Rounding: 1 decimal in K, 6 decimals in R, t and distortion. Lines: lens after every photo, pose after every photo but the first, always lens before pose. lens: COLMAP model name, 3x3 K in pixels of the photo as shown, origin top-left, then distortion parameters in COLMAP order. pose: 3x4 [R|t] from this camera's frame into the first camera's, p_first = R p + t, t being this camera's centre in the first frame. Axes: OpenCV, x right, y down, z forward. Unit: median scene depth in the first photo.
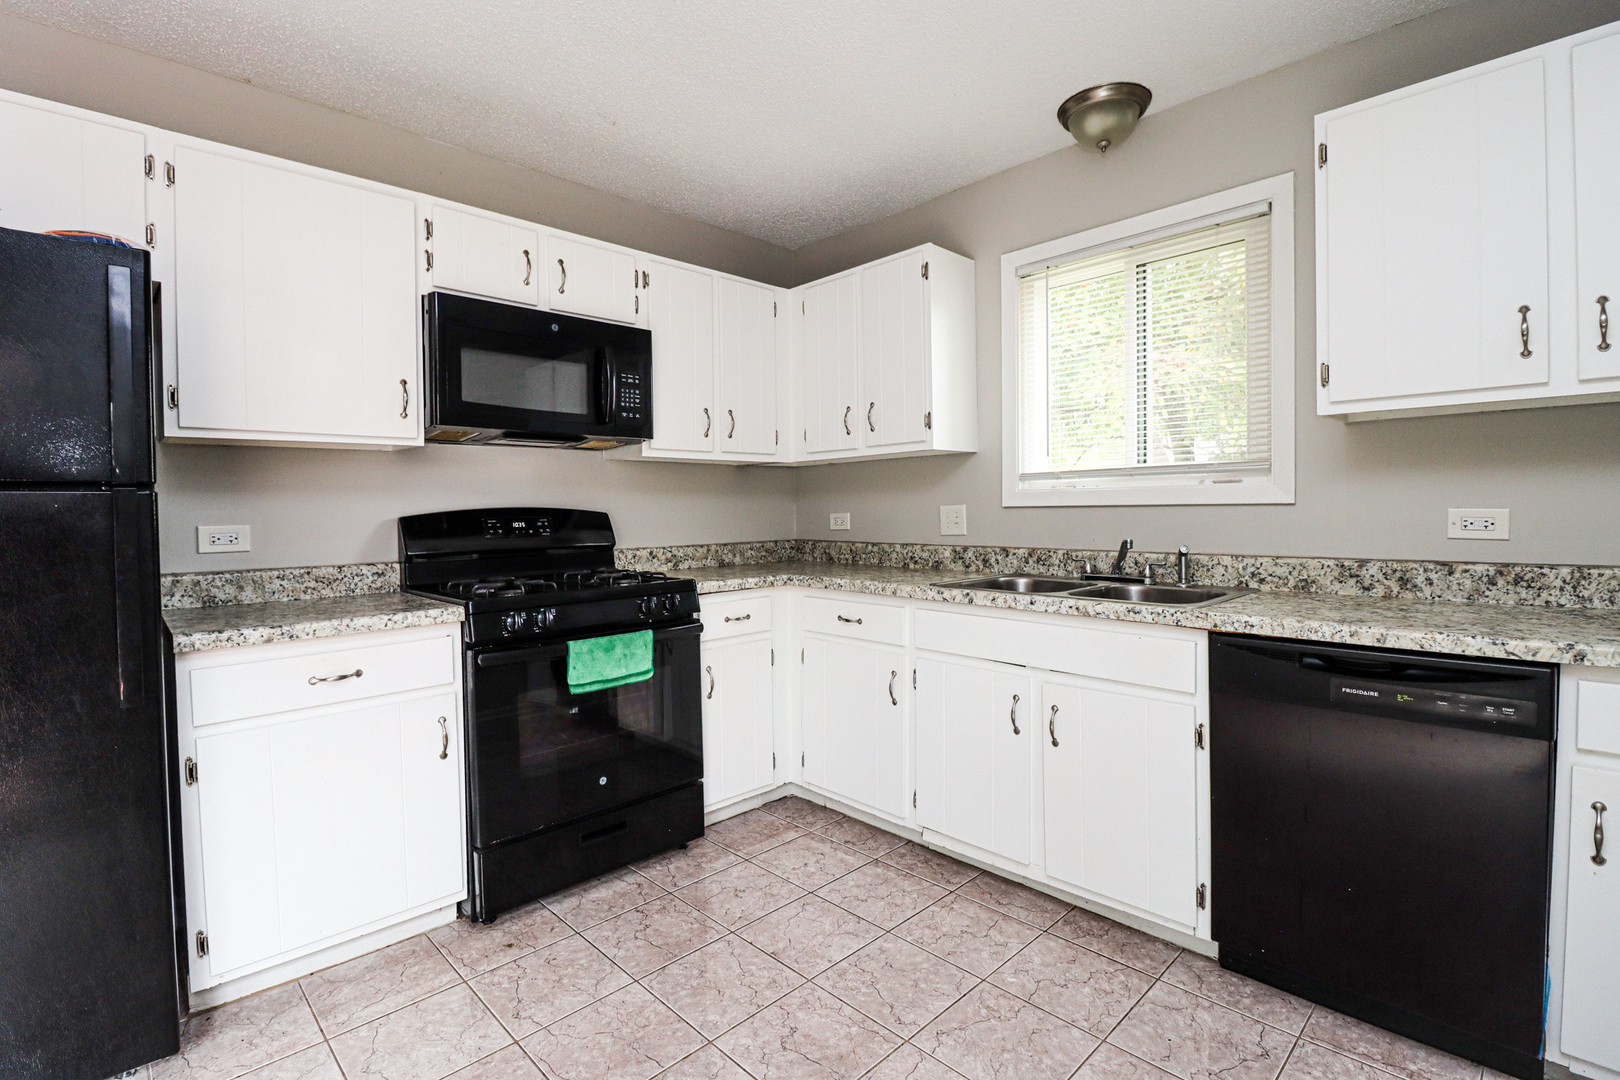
lens RADIAL K [[743.0, 0, 817.2], [0, 743.0, 528.8], [0, 0, 1]] dist [-0.001386, -0.013564]
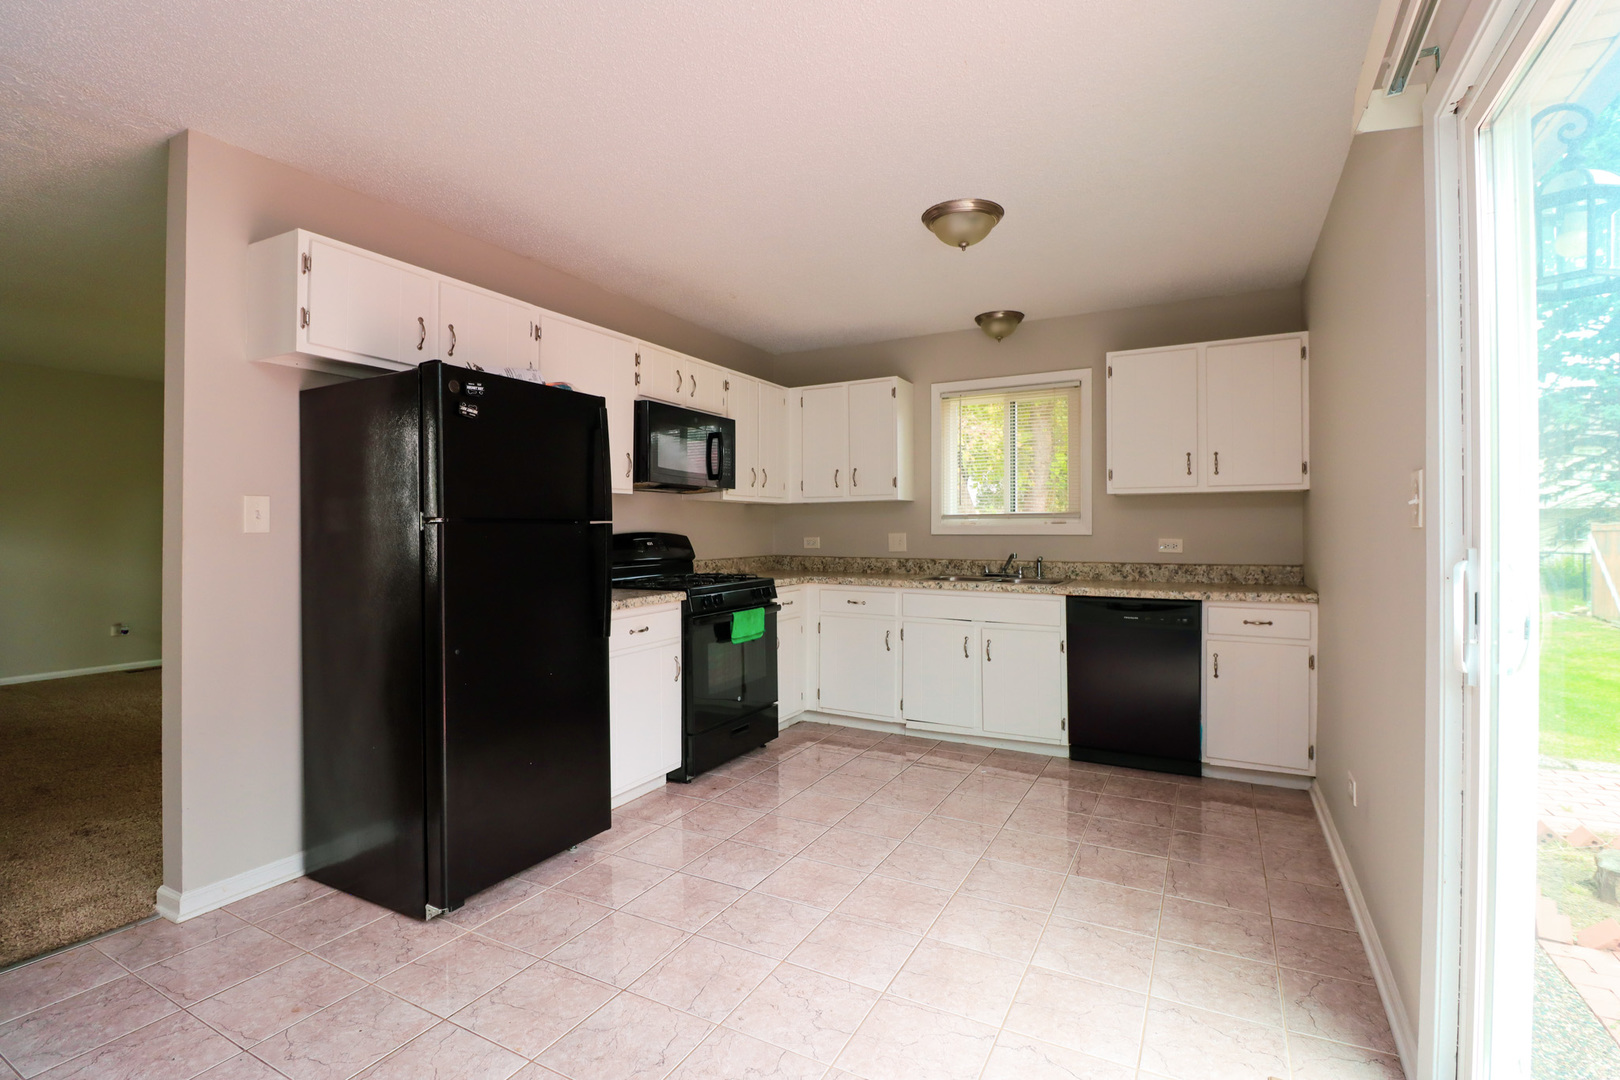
lens RADIAL K [[743.0, 0, 817.2], [0, 743.0, 528.8], [0, 0, 1]] dist [-0.001386, -0.013564]
pose [[0.953142, 0.012245, 0.302274, -0.590891], [-0.003338, 0.999545, -0.029963, 0.009873], [-0.302504, 0.027550, 0.952750, -0.601441]]
